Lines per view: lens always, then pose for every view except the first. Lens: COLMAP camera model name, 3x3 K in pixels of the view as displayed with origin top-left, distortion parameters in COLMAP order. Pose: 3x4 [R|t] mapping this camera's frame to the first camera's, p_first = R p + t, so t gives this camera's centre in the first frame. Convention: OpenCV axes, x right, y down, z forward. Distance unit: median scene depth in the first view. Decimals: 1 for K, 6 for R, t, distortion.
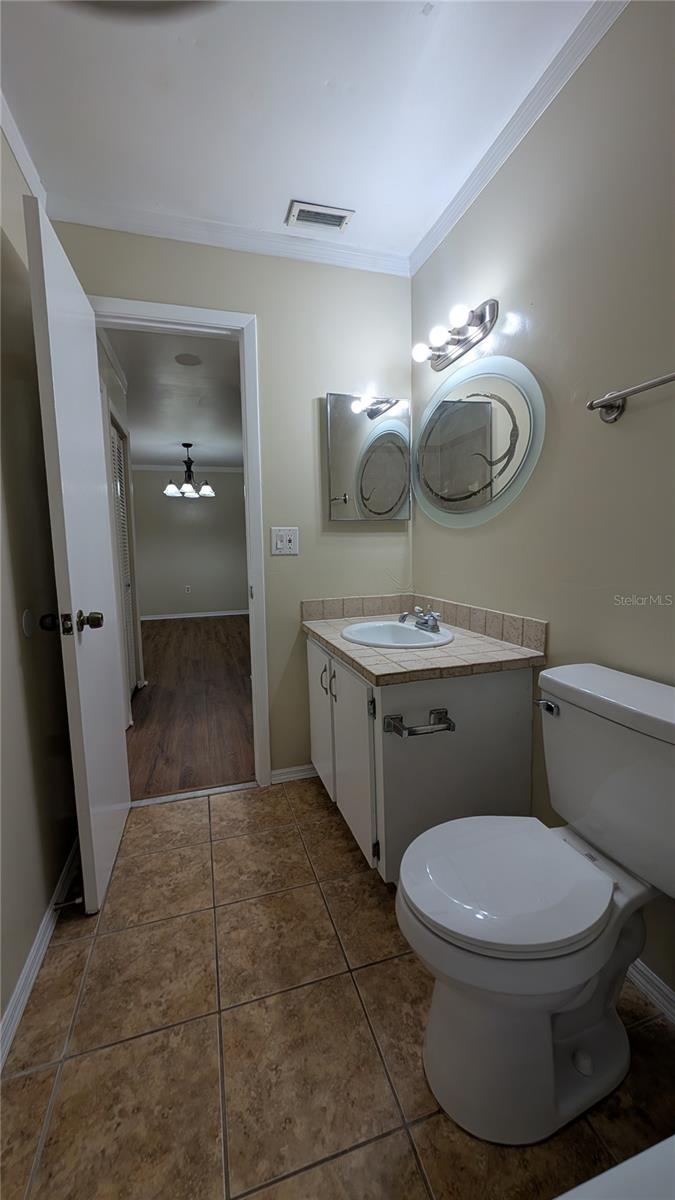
lens RADIAL K [[455.2, 0, 334.3], [0, 455.2, 597.2], [0, 0, 1]] dist [-0.000535, 0.000176]
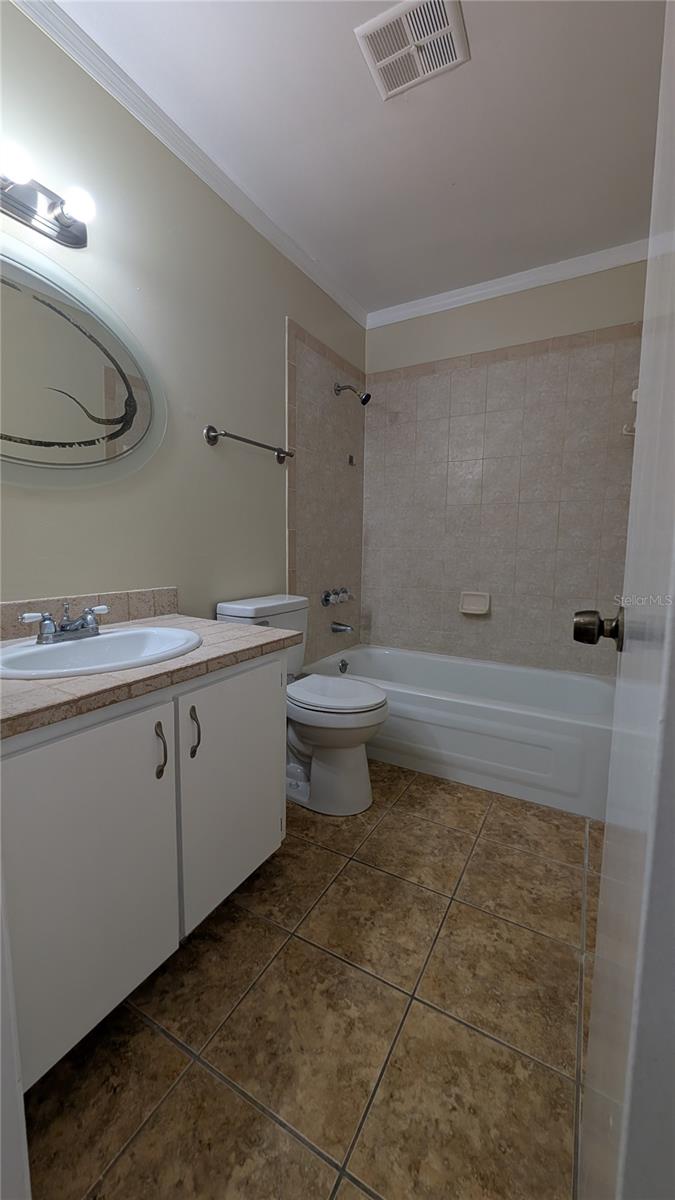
lens RADIAL K [[455.2, 0, 334.3], [0, 455.2, 597.2], [0, 0, 1]] dist [-0.000535, 0.000176]
pose [[-0.690558, -0.067193, 0.720150, -0.705880], [0.086437, 0.980873, 0.174405, -0.094600], [-0.718094, 0.182684, -0.671541, 1.564164]]
